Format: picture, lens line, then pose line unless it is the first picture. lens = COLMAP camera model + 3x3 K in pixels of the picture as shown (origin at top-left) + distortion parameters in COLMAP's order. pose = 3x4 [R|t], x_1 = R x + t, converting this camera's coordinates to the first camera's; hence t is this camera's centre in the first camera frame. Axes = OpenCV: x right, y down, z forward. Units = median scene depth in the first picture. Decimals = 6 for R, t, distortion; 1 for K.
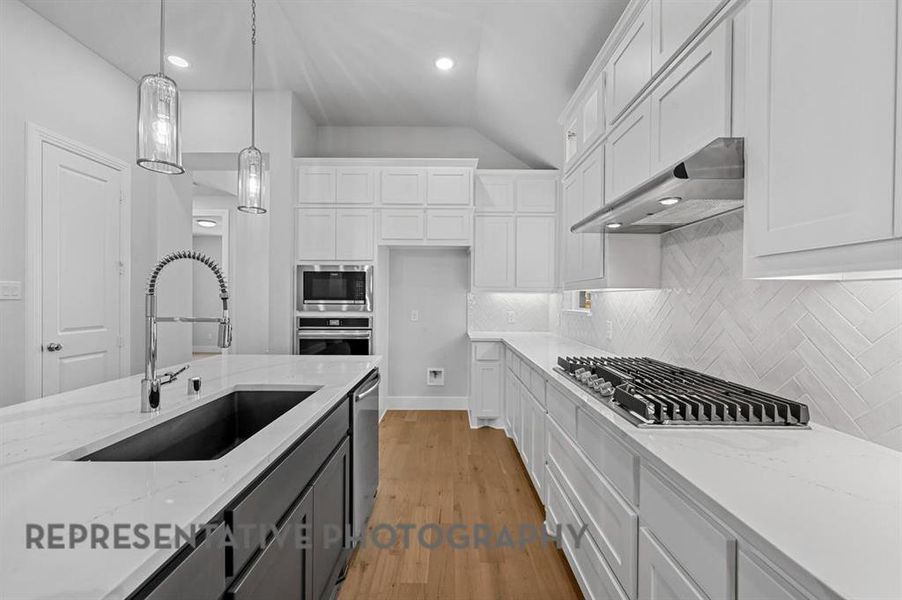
lens RADIAL K [[356.9, 0, 447.1], [0, 356.9, 299.4], [0, 0, 1]] dist [0.000254, 0.000629]
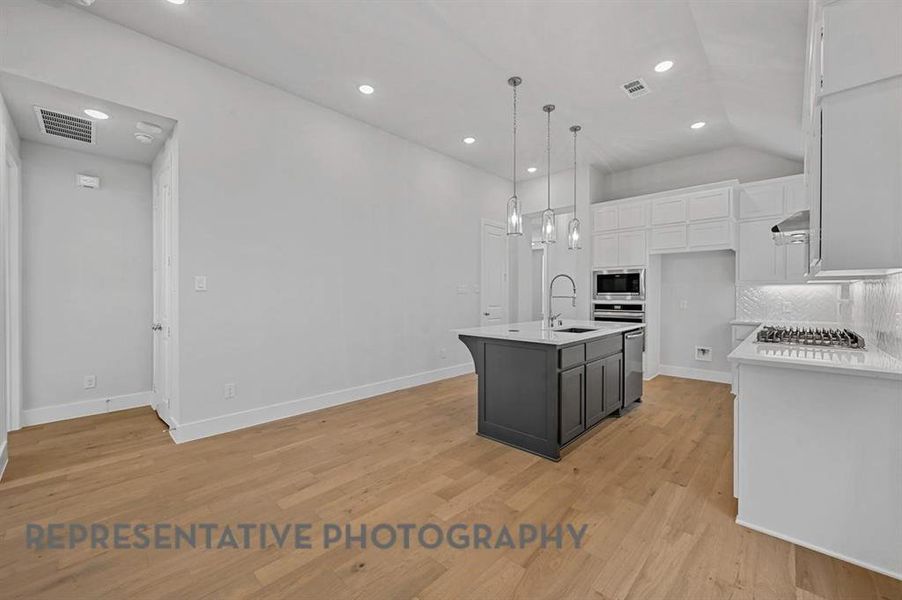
lens RADIAL K [[356.9, 0, 451.5], [0, 356.9, 297.4], [0, 0, 1]] dist [0.000254, 0.000629]
pose [[0.731024, 0.000111, -0.682352, 0.211878], [0.001941, 0.999996, 0.002242, 0.018084], [0.682349, -0.002963, 0.731020, -0.615597]]
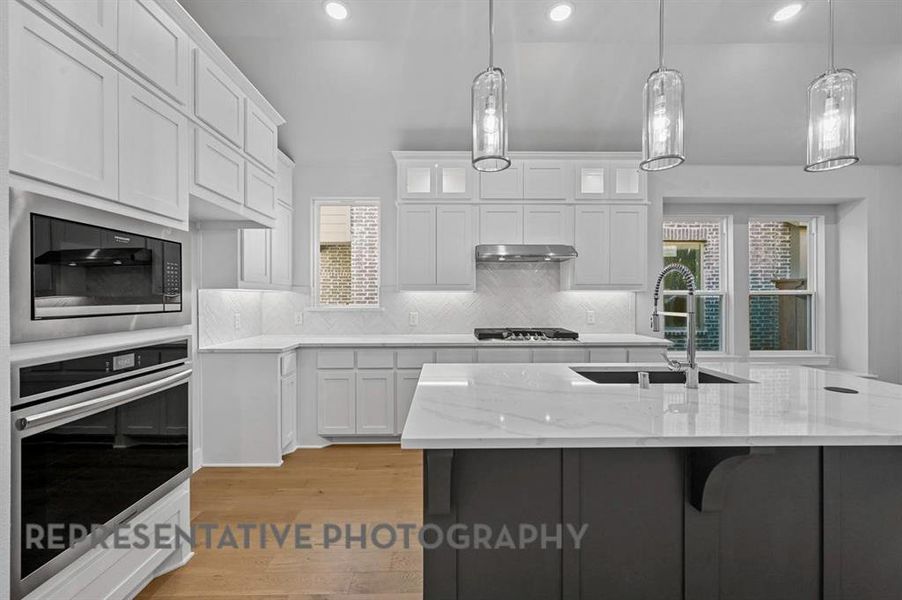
lens RADIAL K [[356.9, 0, 450.9], [0, 356.9, 298.5], [0, 0, 1]] dist [0.000254, 0.000629]
pose [[-0.023190, -0.010054, 0.999681, -0.722765], [0.004024, 0.999940, 0.010150, -0.006484], [-0.999723, 0.004258, -0.023148, 0.657866]]
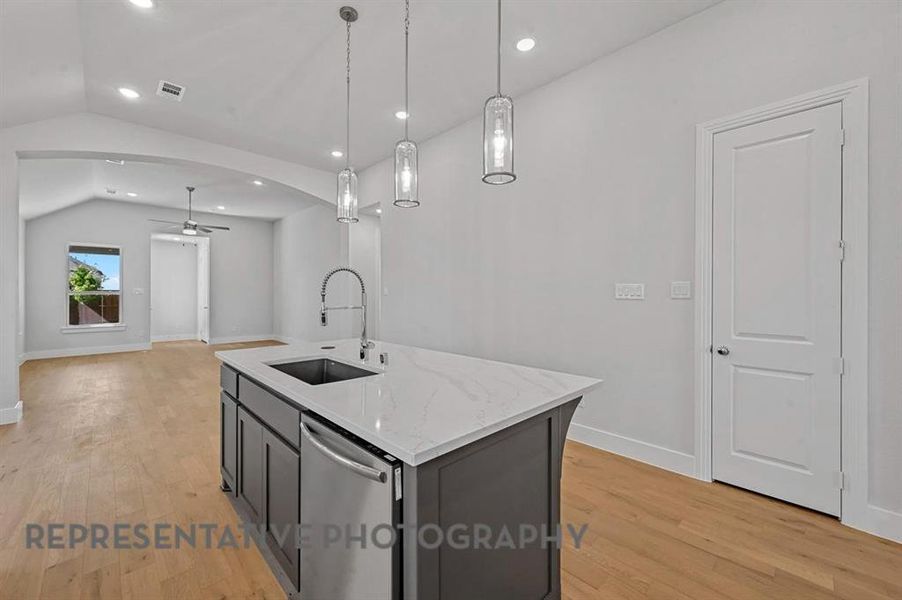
lens RADIAL K [[356.9, 0, 450.4], [0, 356.9, 292.4], [0, 0, 1]] dist [0.000254, 0.000629]
pose [[-0.710933, -0.011299, -0.703169, 0.033757], [-0.009908, 0.999933, -0.006050, -0.003494], [0.703190, 0.002665, -0.710997, 0.883287]]
